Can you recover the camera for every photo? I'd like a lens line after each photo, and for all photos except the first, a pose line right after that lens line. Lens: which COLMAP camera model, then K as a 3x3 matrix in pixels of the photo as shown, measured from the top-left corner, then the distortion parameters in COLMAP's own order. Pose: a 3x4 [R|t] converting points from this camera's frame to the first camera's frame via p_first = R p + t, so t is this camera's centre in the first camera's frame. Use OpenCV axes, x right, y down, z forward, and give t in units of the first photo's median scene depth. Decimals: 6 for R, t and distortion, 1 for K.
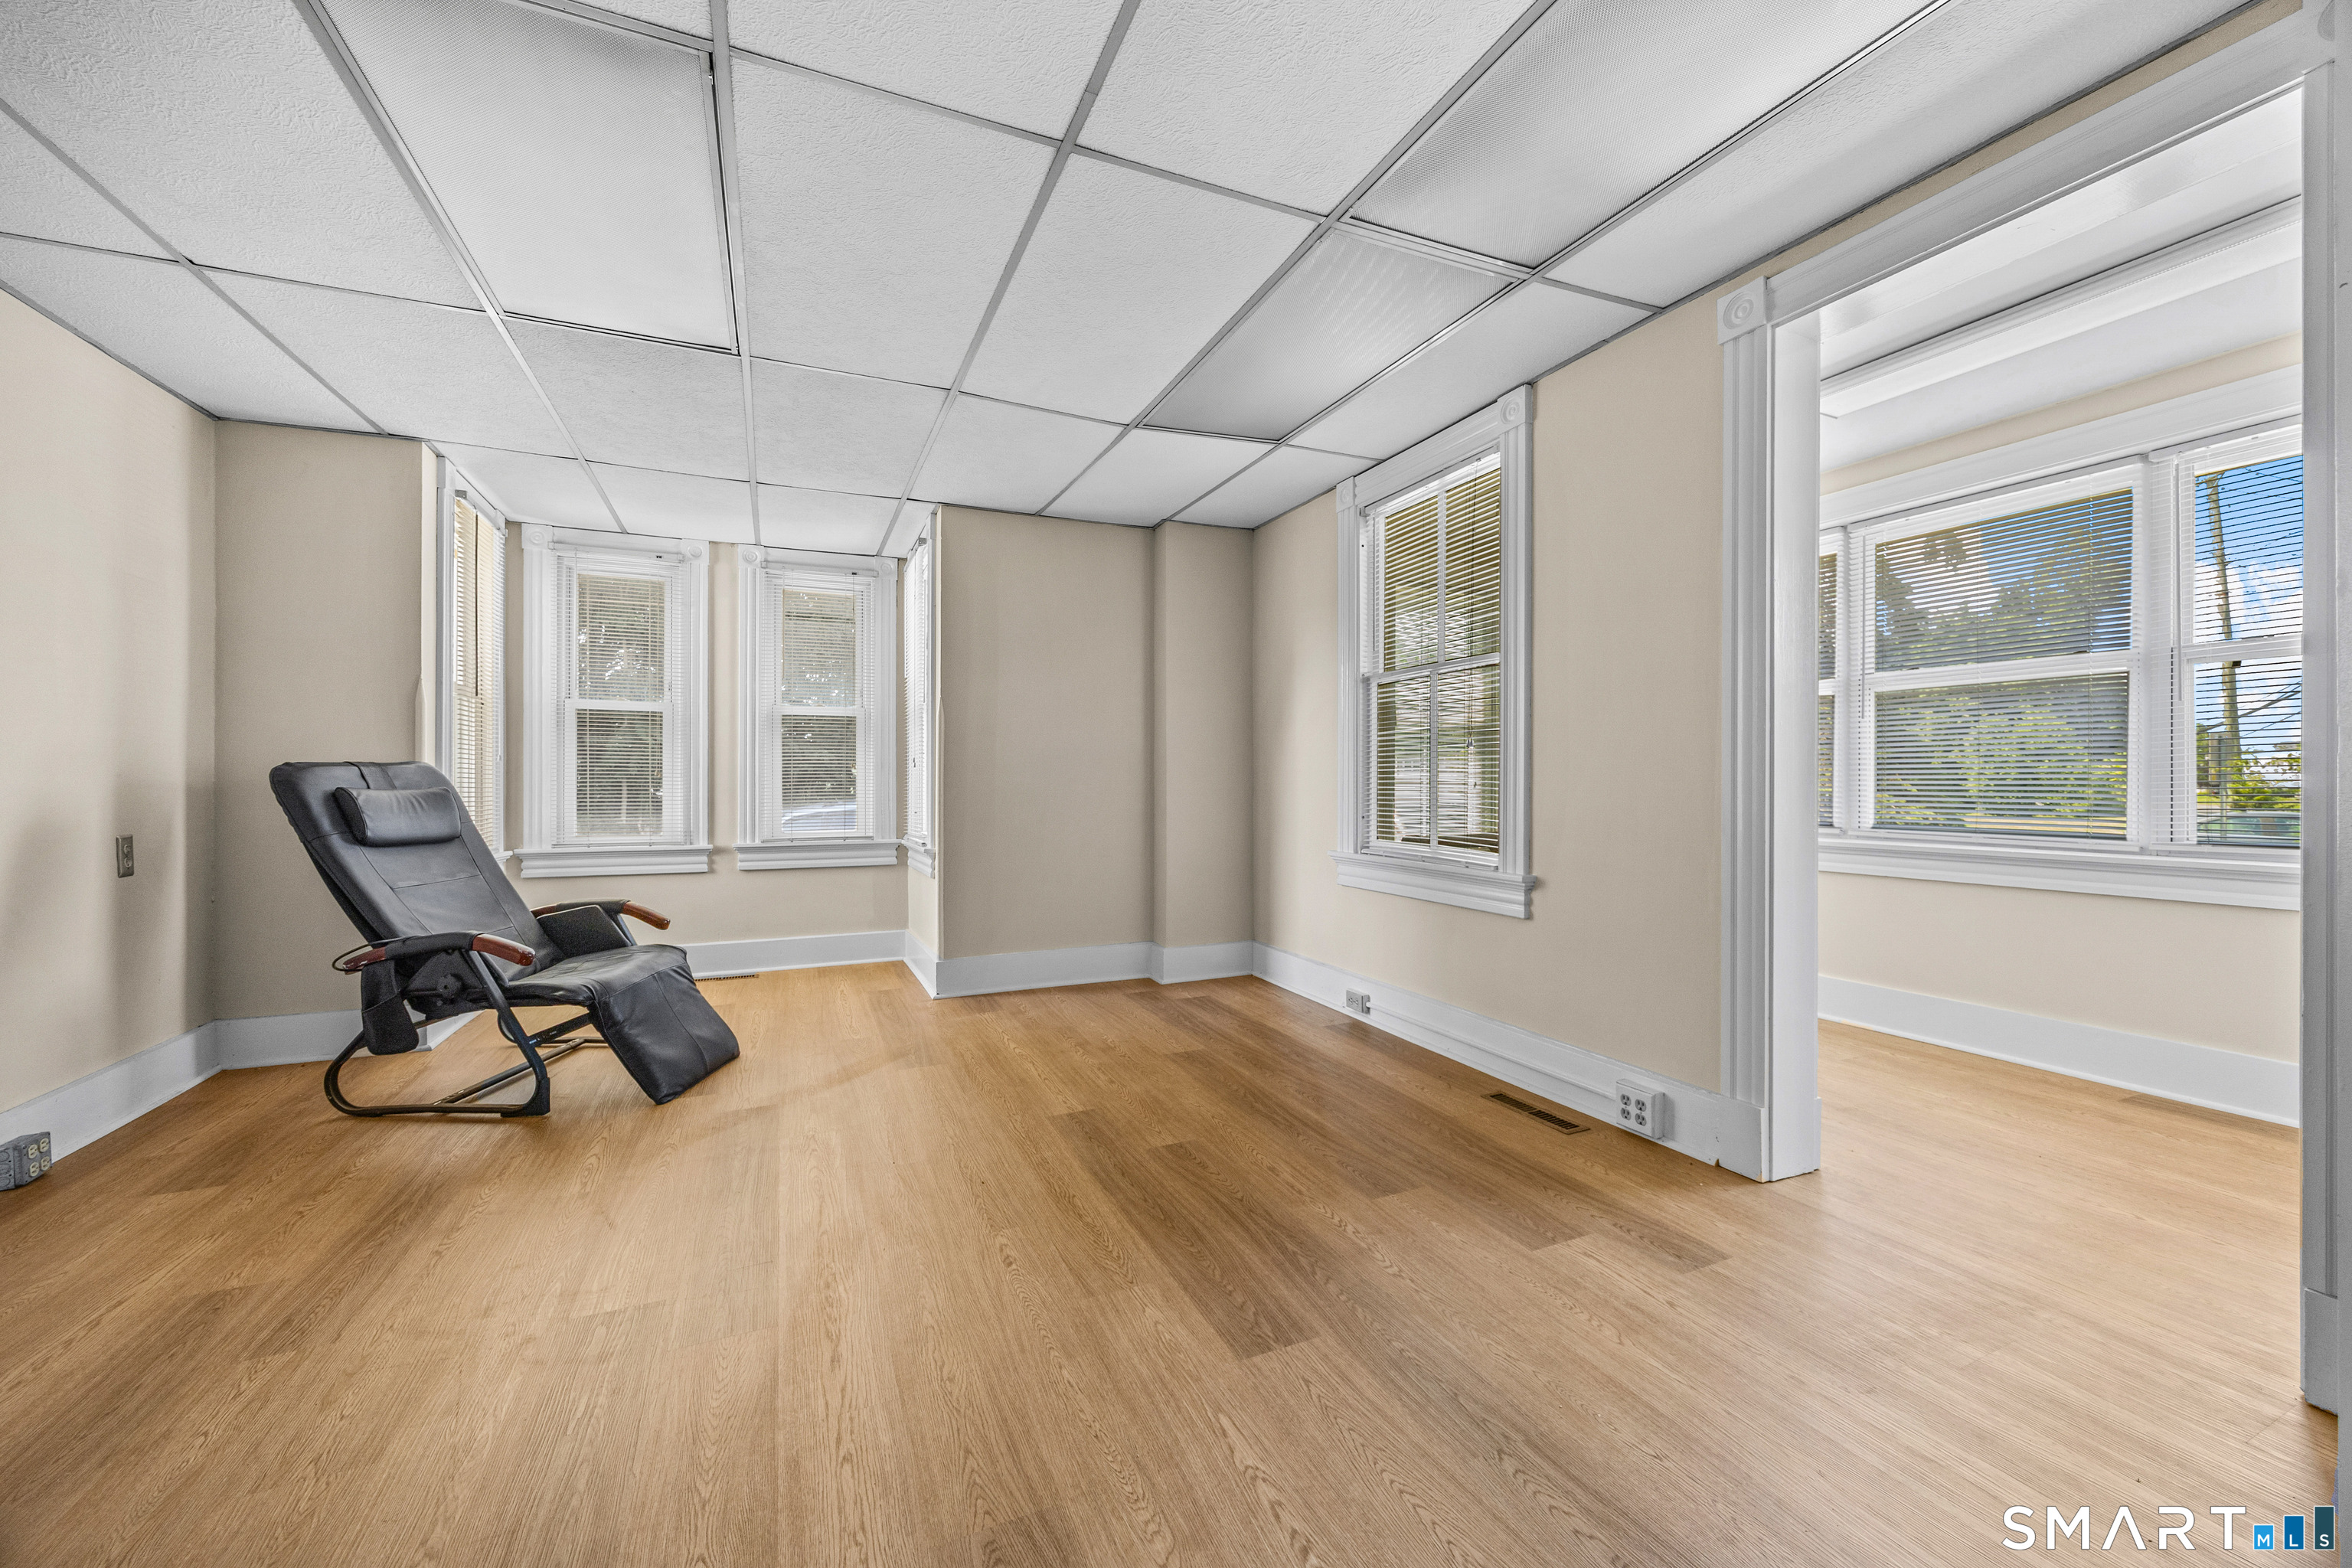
lens RADIAL K [[905.0, 0, 1172.4], [0, 905.0, 783.3], [0, 0, 1]] dist [-0.001865, 0.000140]
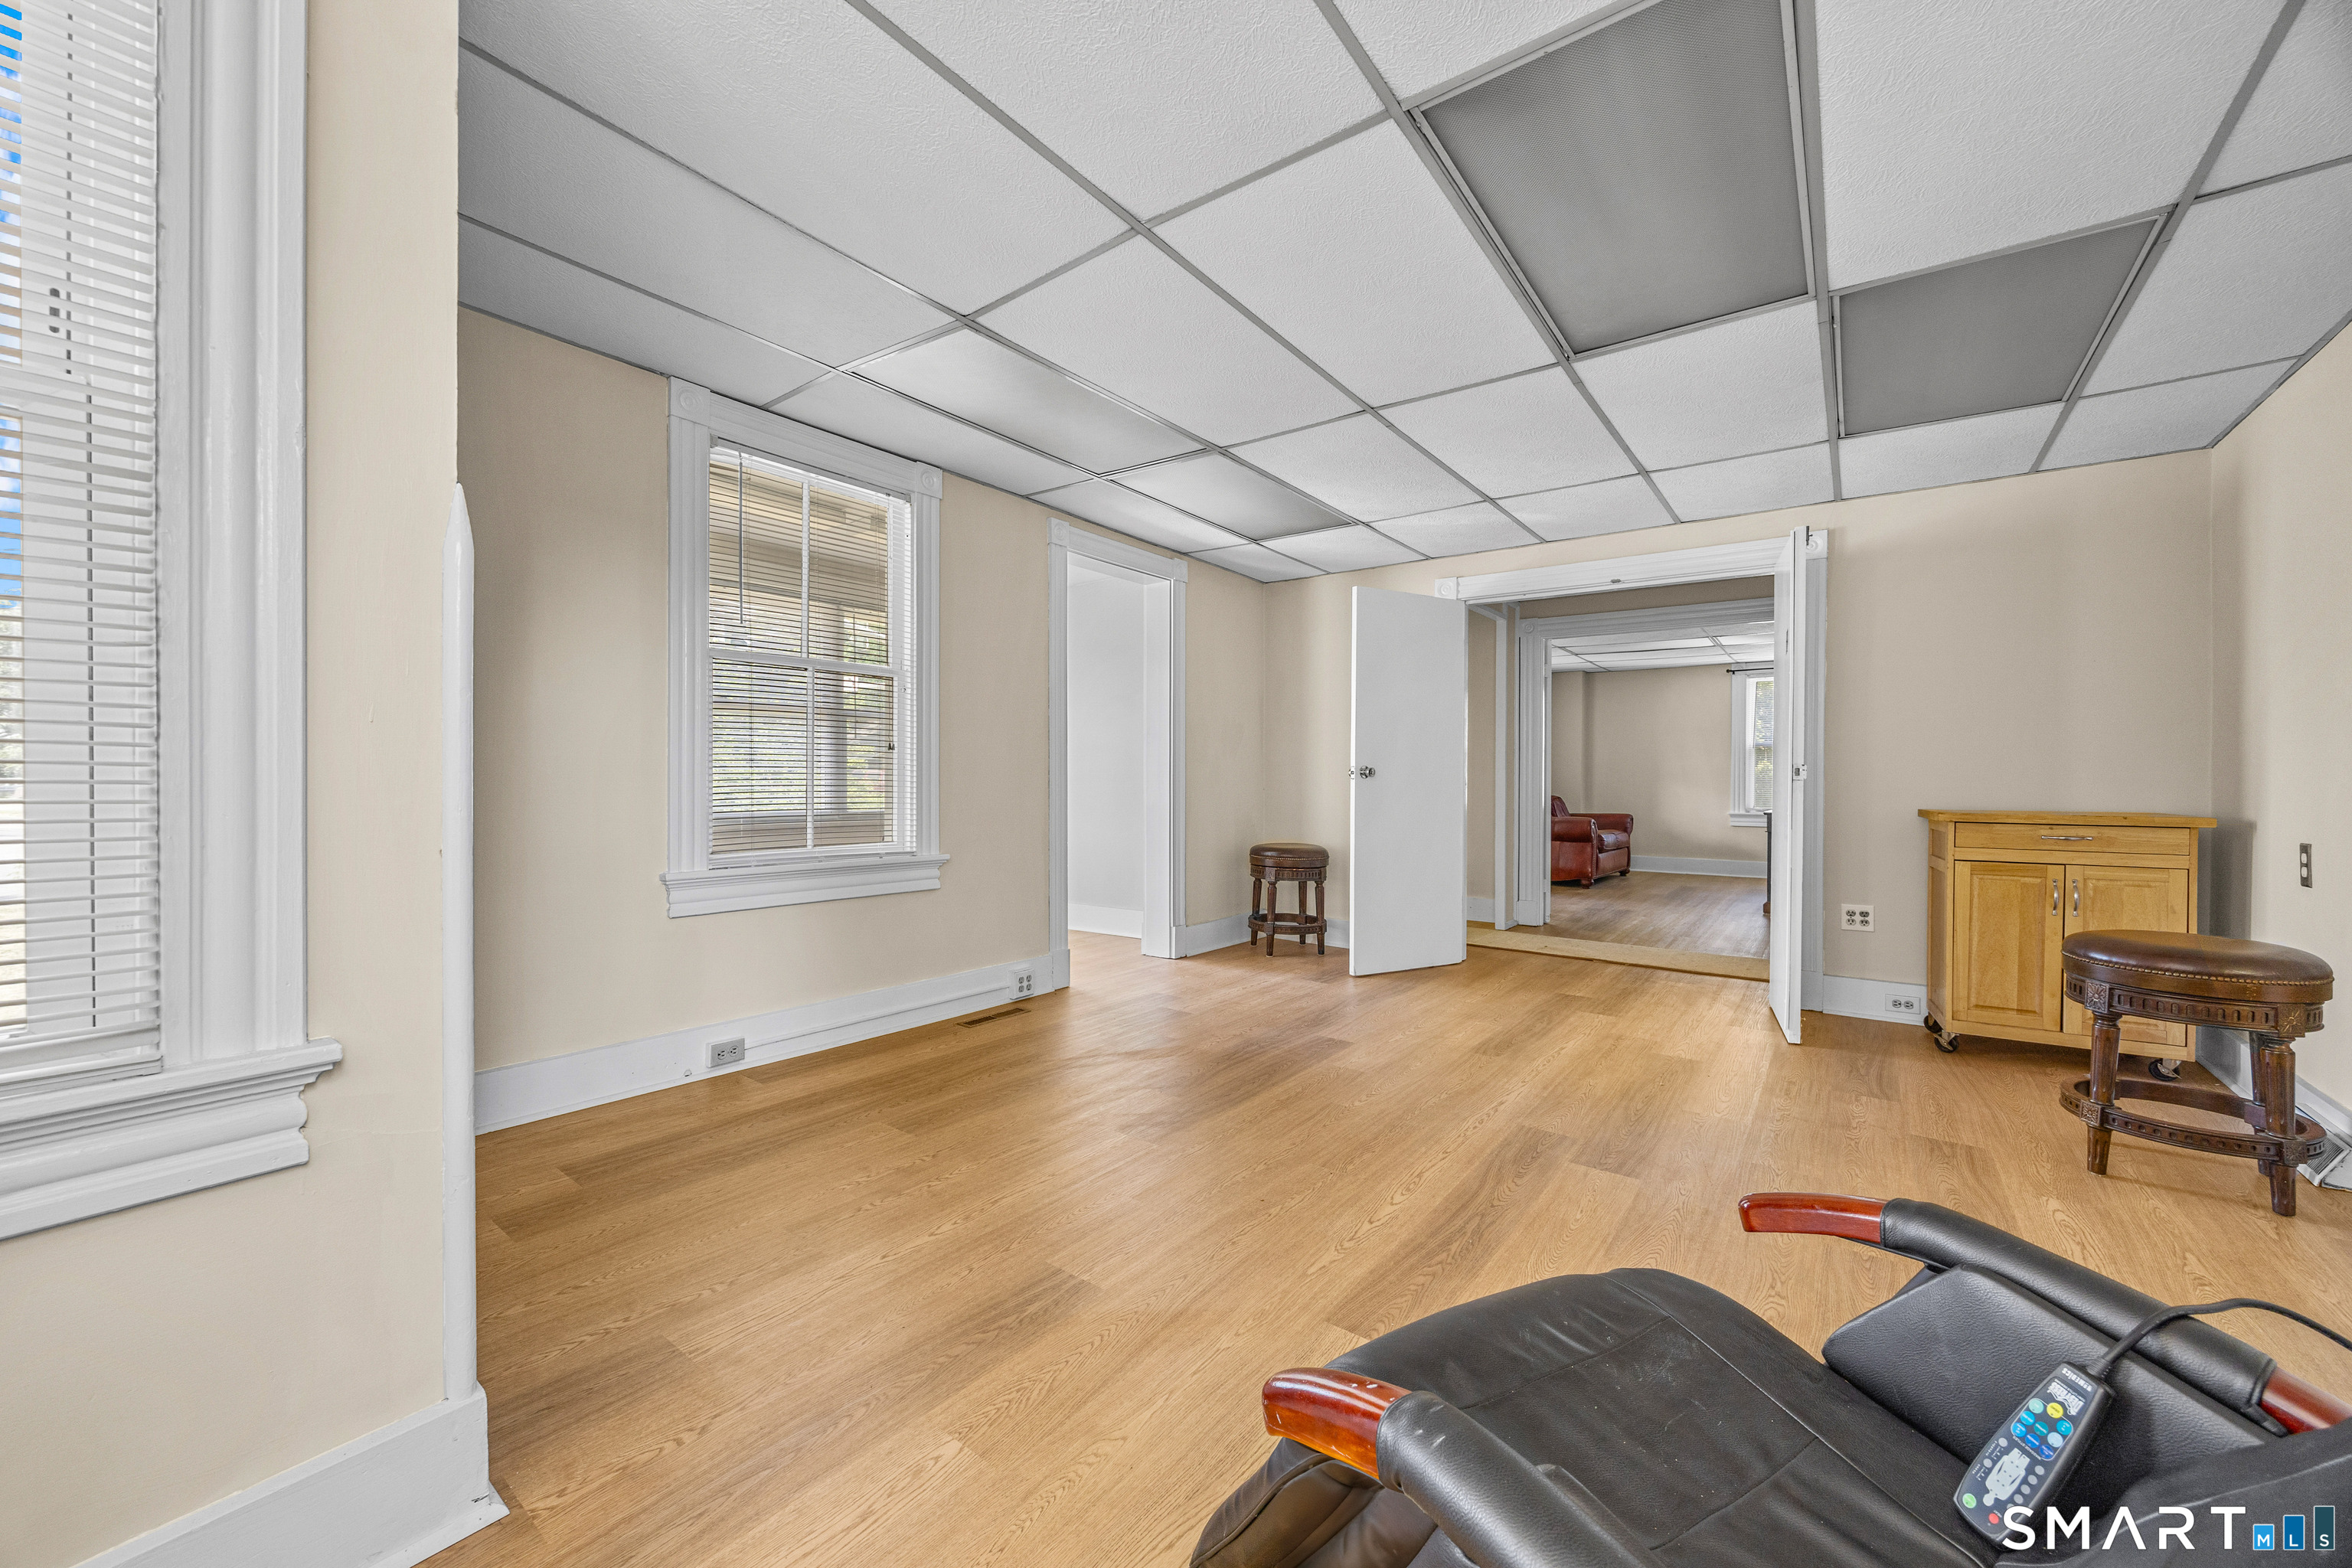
lens RADIAL K [[905.0, 0, 1172.6], [0, 905.0, 785.1], [0, 0, 1]] dist [-0.001865, 0.000140]
pose [[-0.495627, -0.002539, 0.868532, -1.019420], [-0.003338, 0.999994, 0.001018, 0.002425], [-0.868529, -0.002395, -0.495632, 1.560292]]
